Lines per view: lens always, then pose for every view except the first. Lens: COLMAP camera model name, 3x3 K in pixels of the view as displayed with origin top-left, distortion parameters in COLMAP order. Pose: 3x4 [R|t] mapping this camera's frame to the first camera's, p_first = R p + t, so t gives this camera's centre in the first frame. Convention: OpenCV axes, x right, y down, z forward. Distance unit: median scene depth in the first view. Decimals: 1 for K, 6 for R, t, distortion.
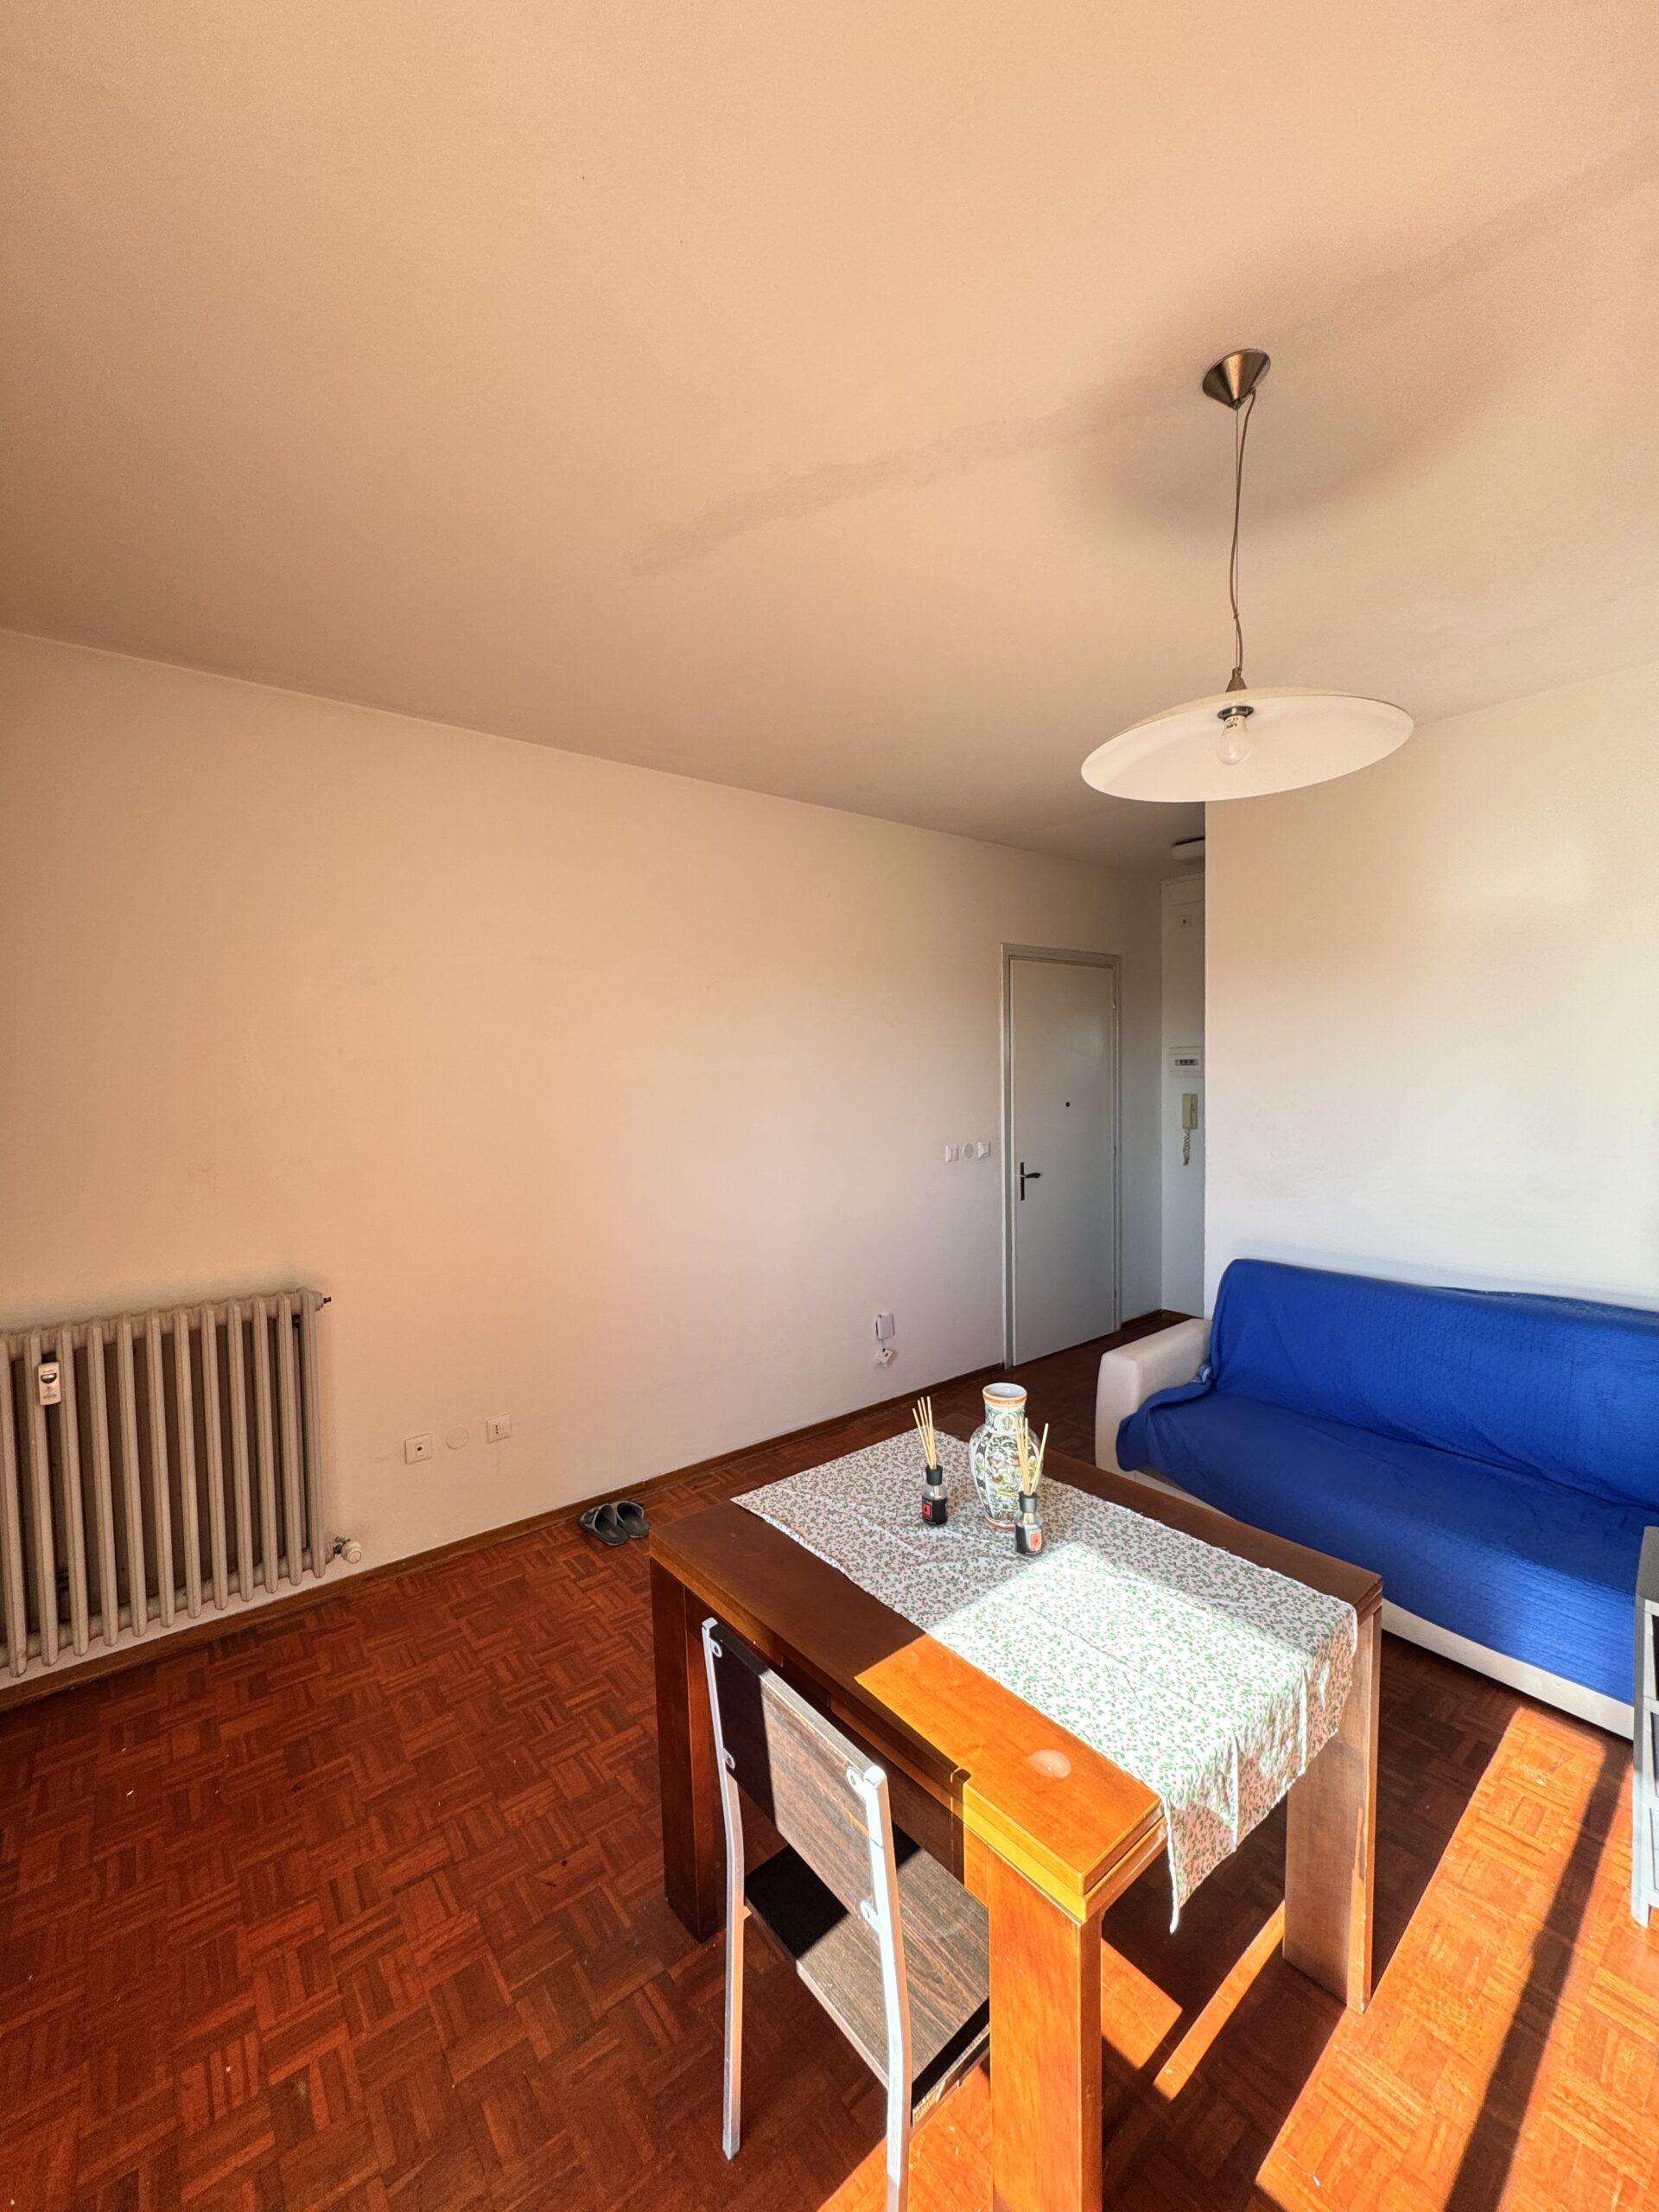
lens RADIAL K [[878.9, 0, 822.4], [0, 878.9, 1108.8], [0, 0, 1]] dist [-0.006692, 0.001244]
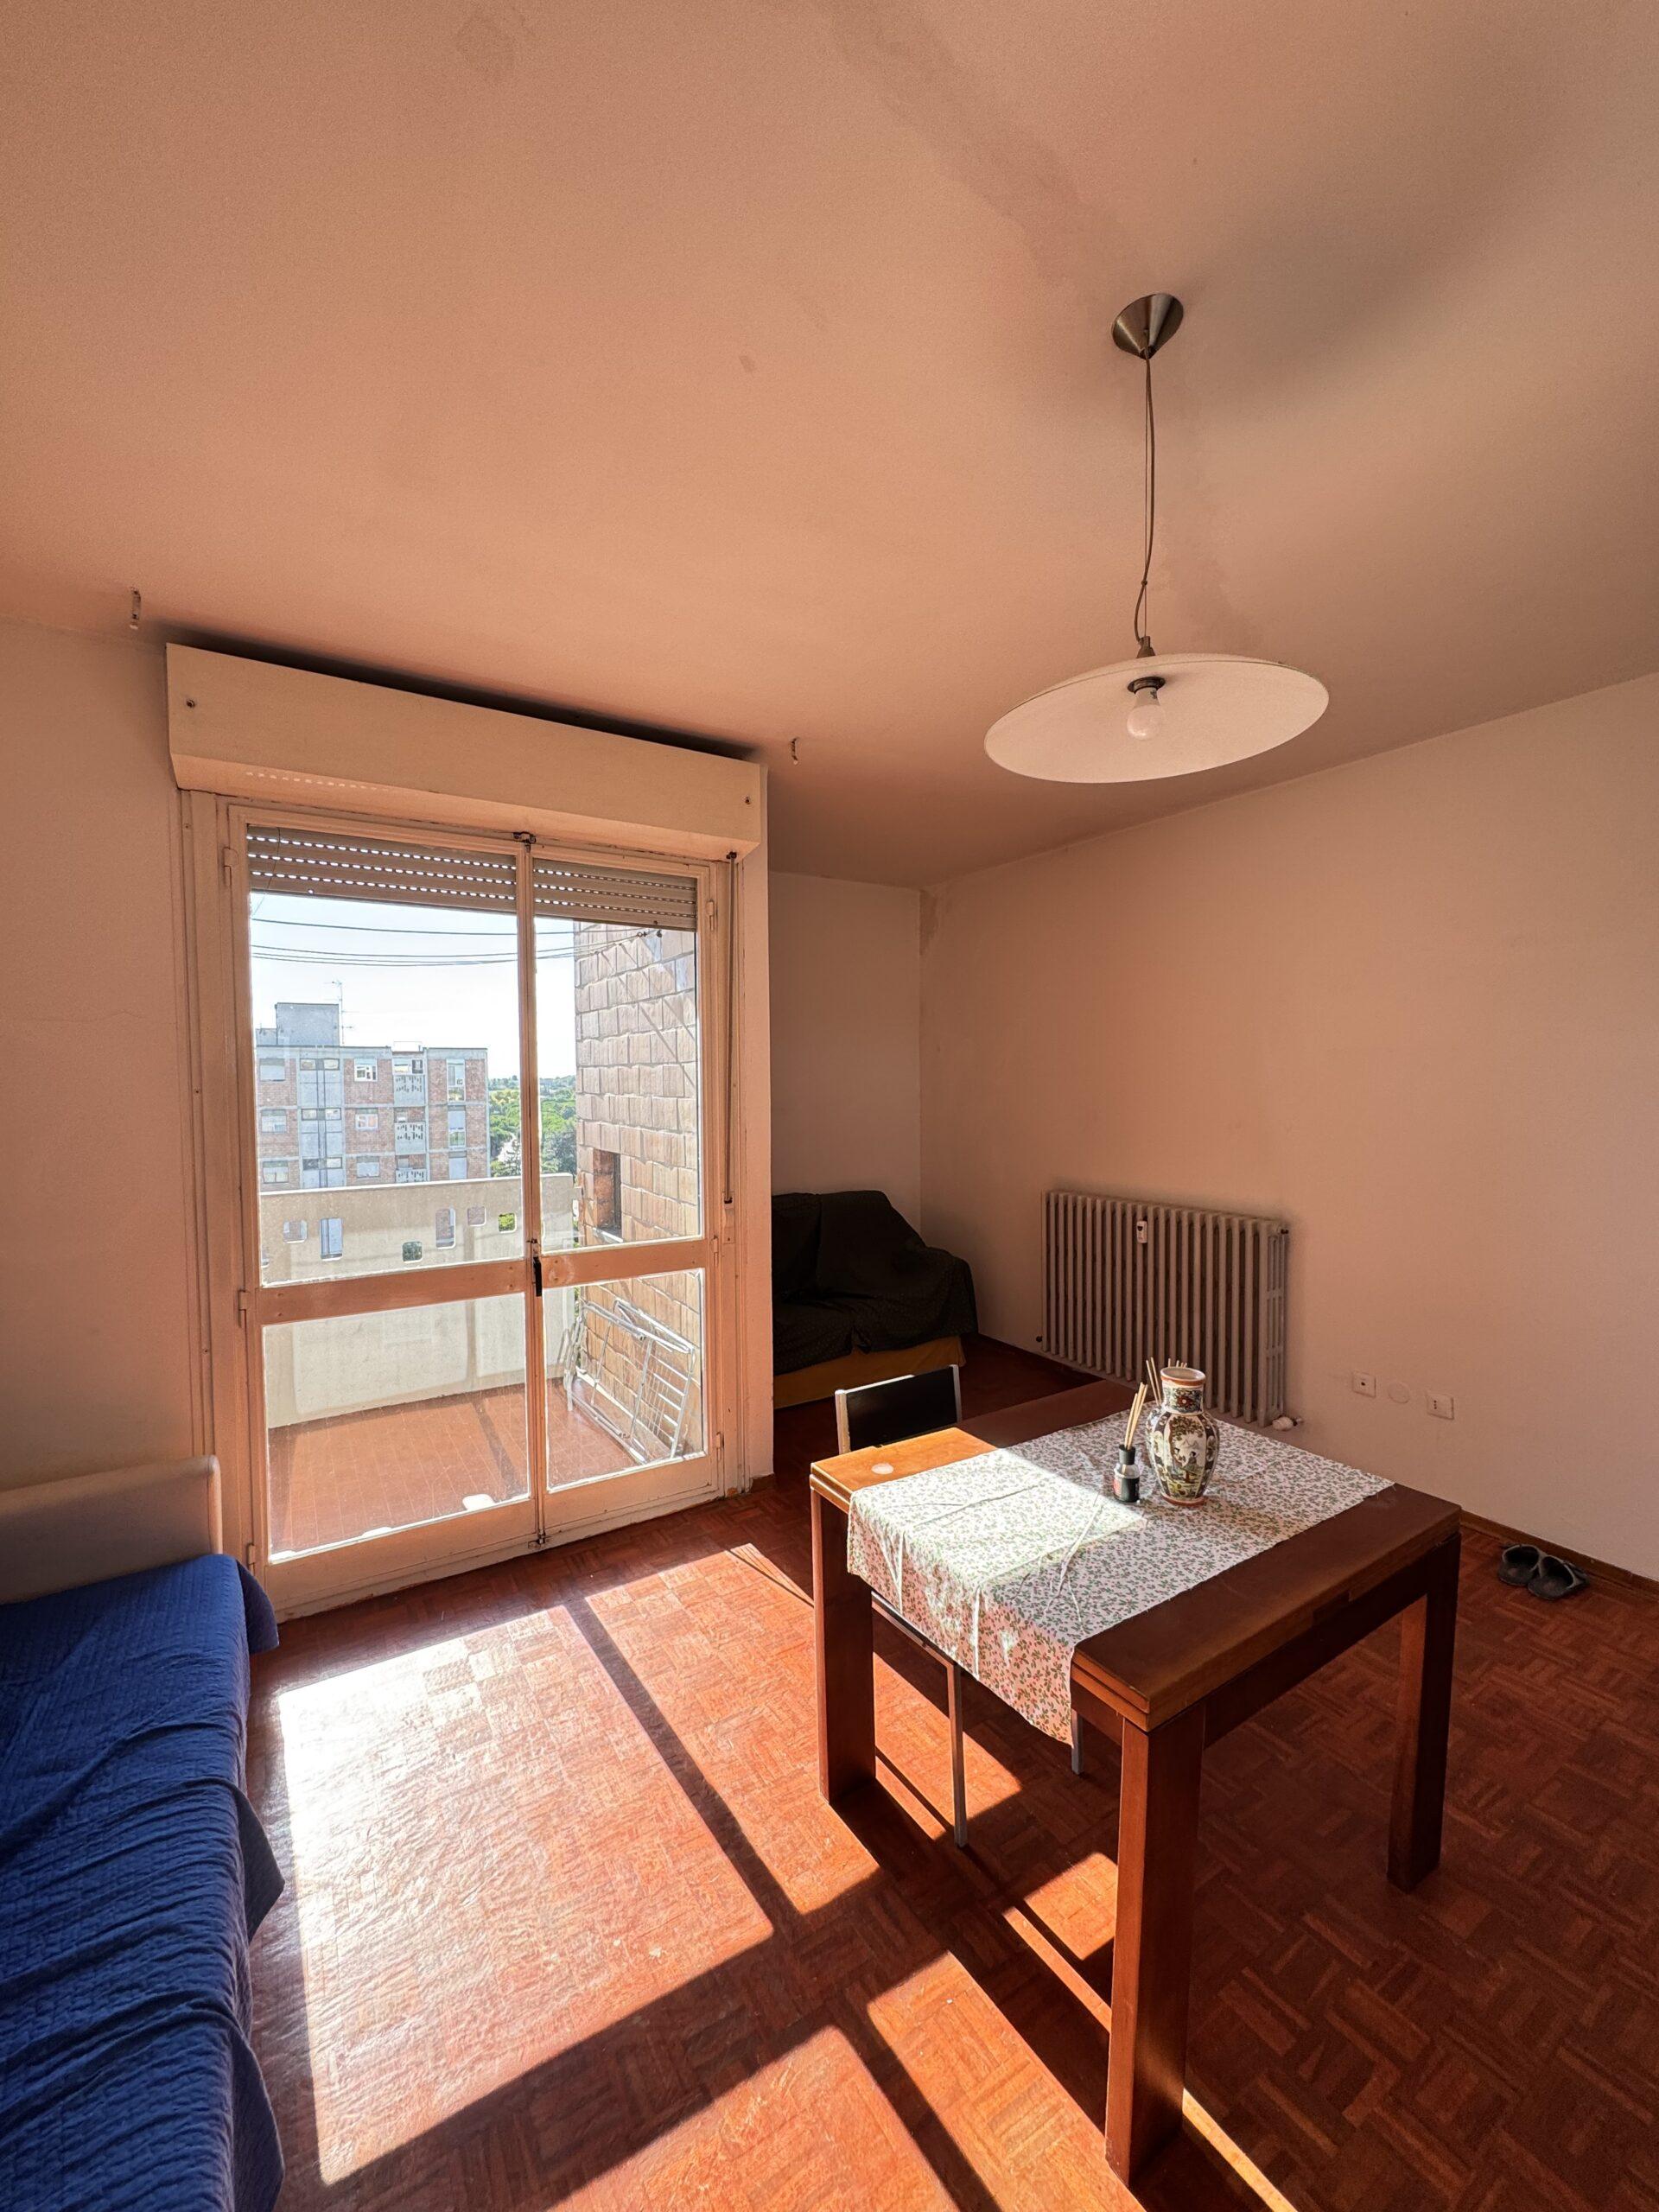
lens RADIAL K [[878.9, 0, 826.2], [0, 878.9, 1108.5], [0, 0, 1]] dist [-0.006692, 0.001244]
pose [[-0.105886, 0.058669, -0.992646, 1.259046], [-0.033424, 0.997484, 0.062520, -0.043044], [0.993816, 0.039798, -0.103659, 0.670918]]
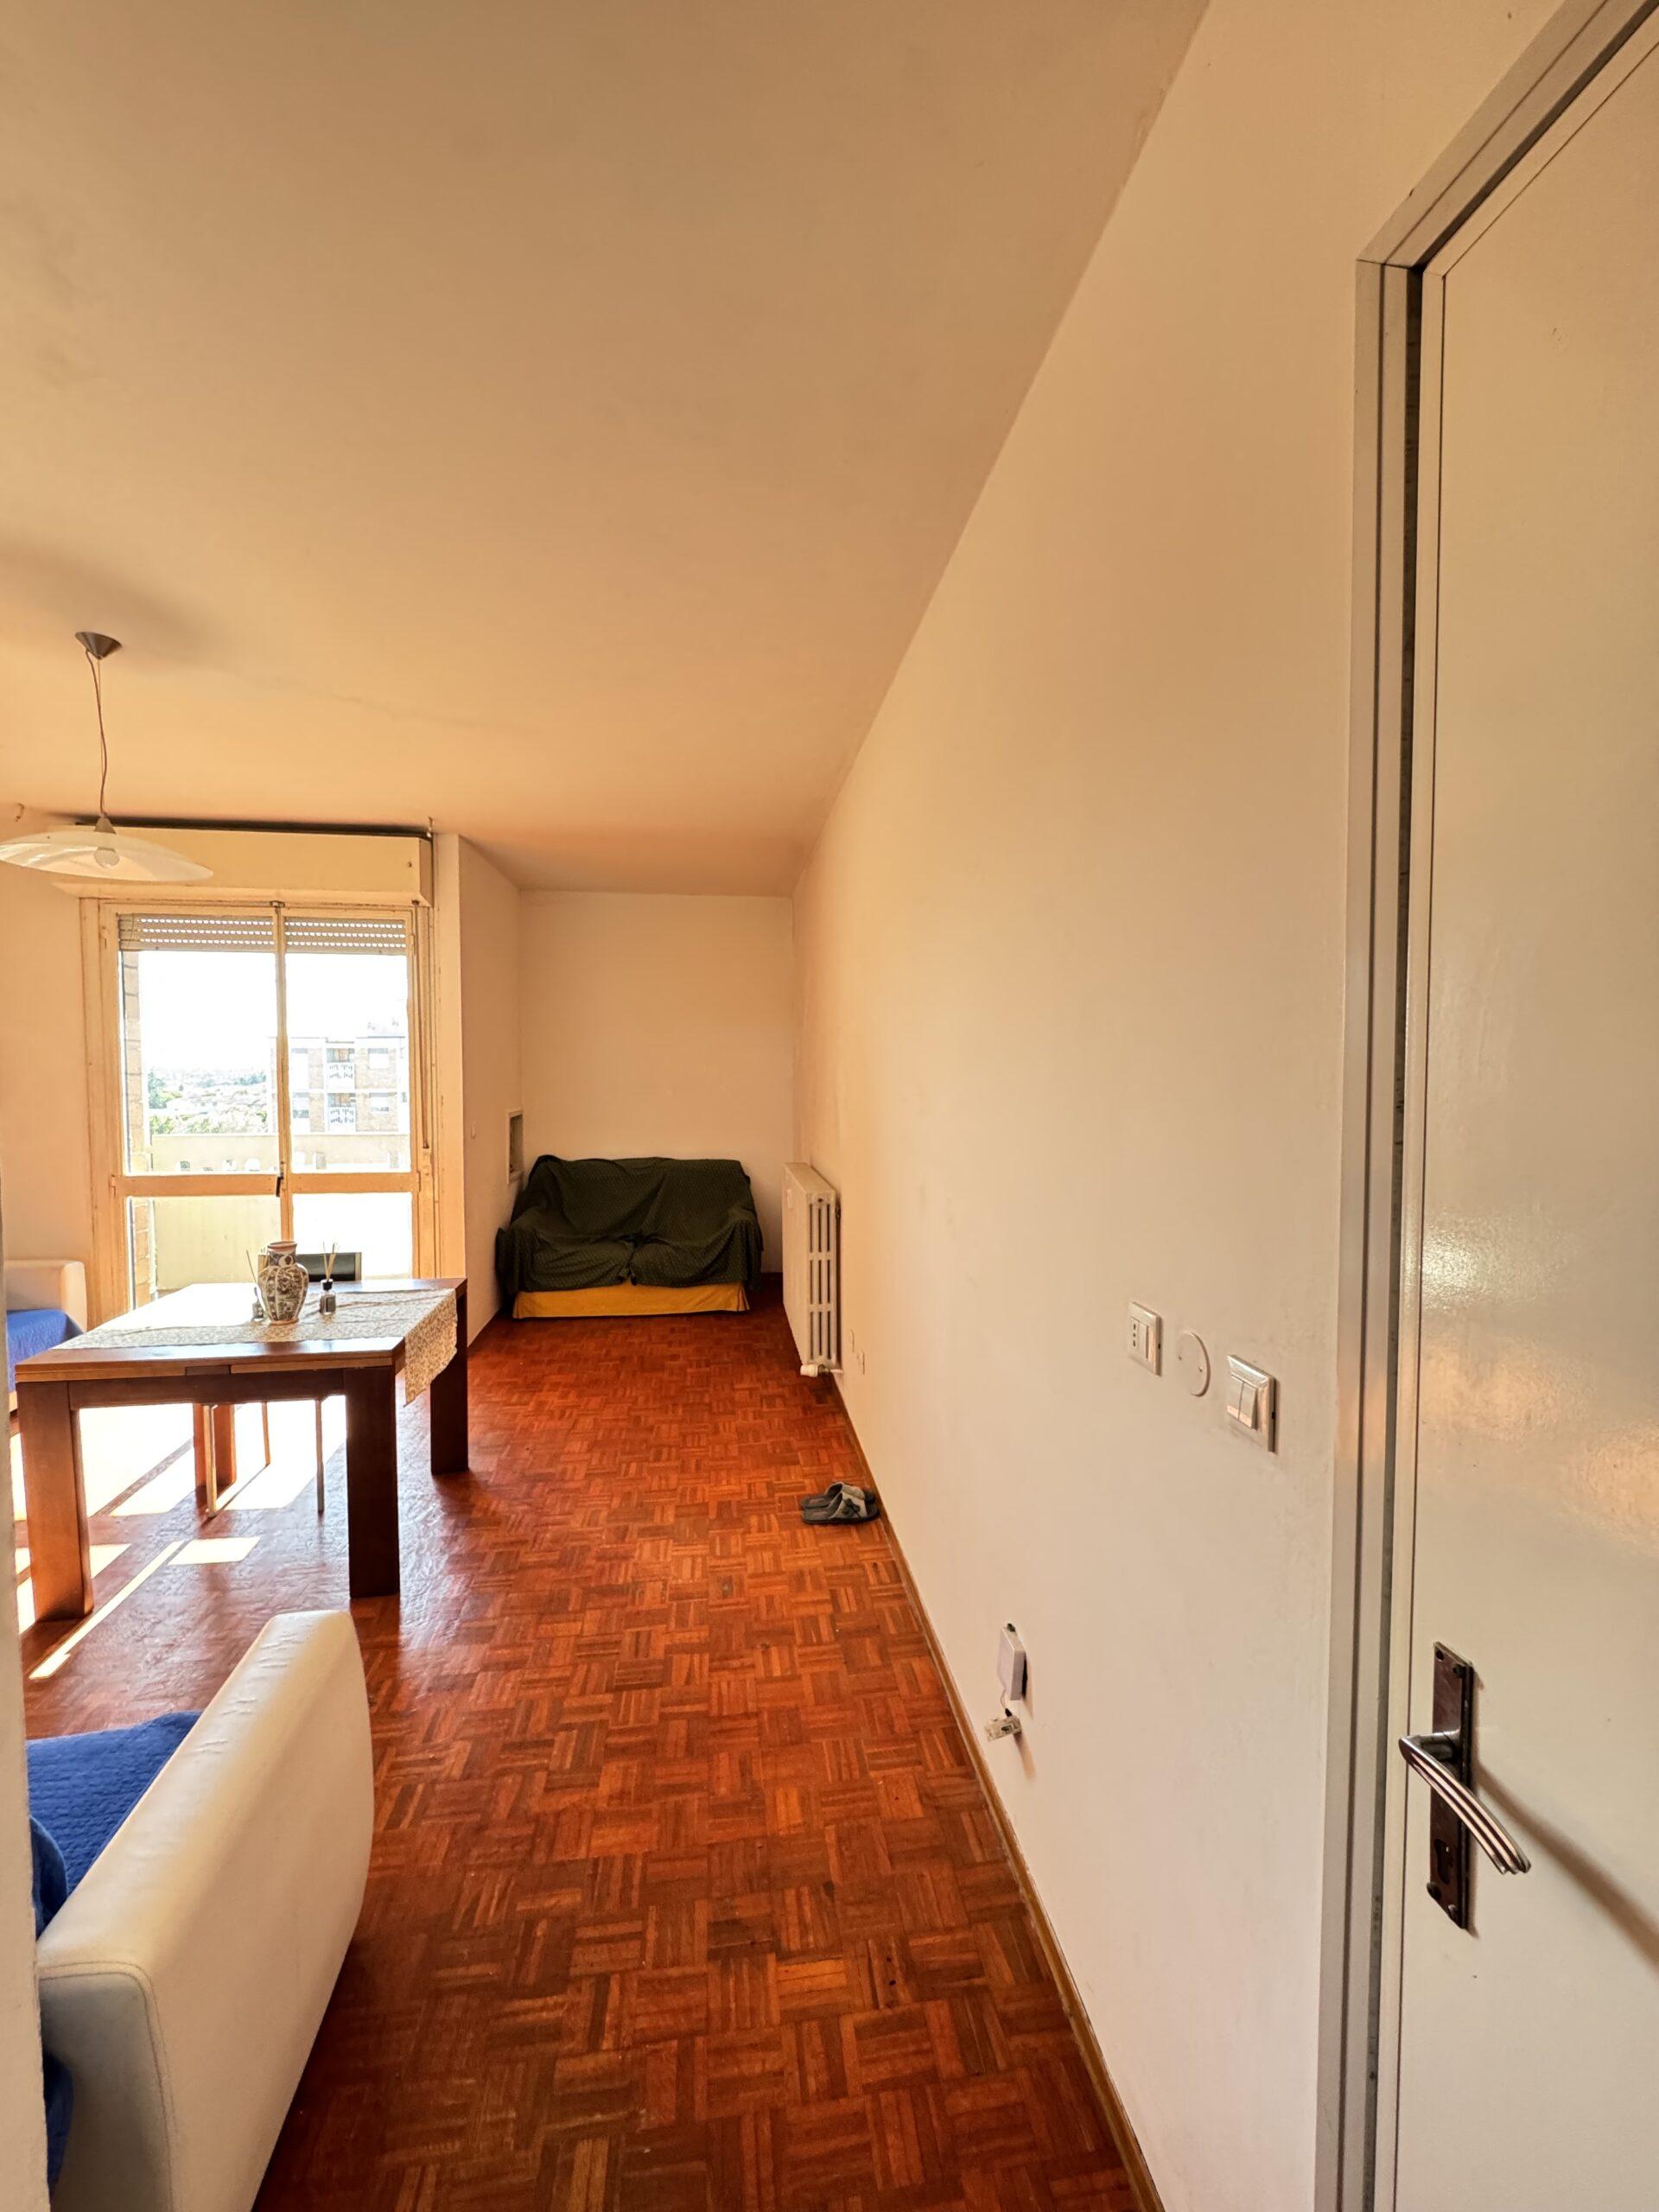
lens RADIAL K [[878.9, 0, 815.5], [0, 878.9, 1115.8], [0, 0, 1]] dist [-0.006692, 0.001244]
pose [[-0.512165, 0.070174, -0.856016, 1.080176], [-0.027207, 0.994831, 0.097832, -0.107087], [0.858456, 0.073396, -0.507608, 2.662926]]
